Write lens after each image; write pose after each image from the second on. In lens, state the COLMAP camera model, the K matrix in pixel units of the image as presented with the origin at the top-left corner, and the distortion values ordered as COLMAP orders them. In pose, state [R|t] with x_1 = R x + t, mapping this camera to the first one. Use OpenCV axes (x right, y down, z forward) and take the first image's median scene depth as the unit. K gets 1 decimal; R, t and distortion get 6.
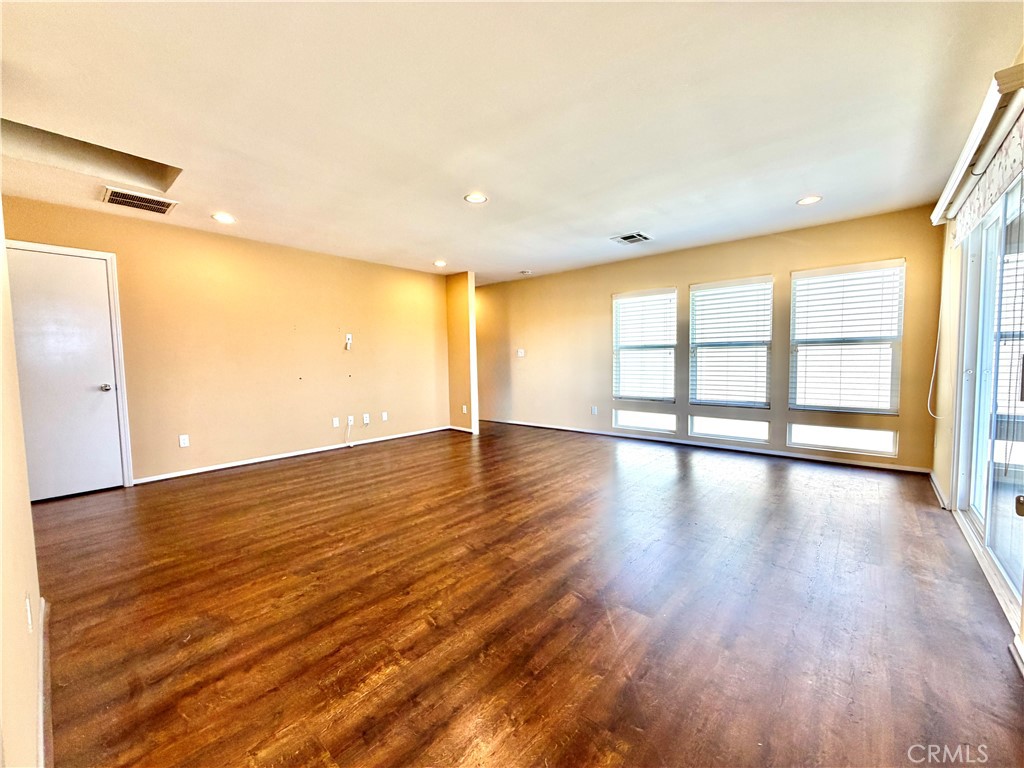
lens RADIAL K [[409.4, 0, 513.1], [0, 409.4, 384.3], [0, 0, 1]] dist [-0.000566, 0.000083]
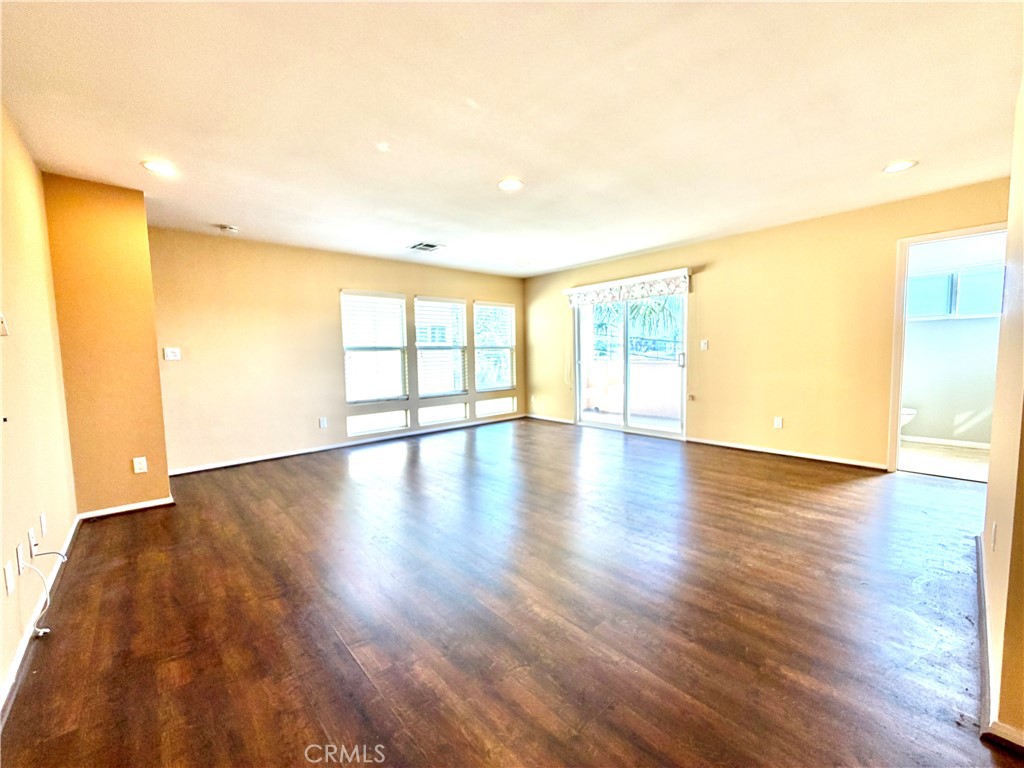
lens RADIAL K [[409.4, 0, 513.3], [0, 409.4, 384.7], [0, 0, 1]] dist [-0.000566, 0.000083]
pose [[0.123480, -0.064056, 0.990277, -0.664683], [0.078905, 0.995389, 0.054548, -0.032906], [-0.989205, 0.071402, 0.127965, 0.583204]]
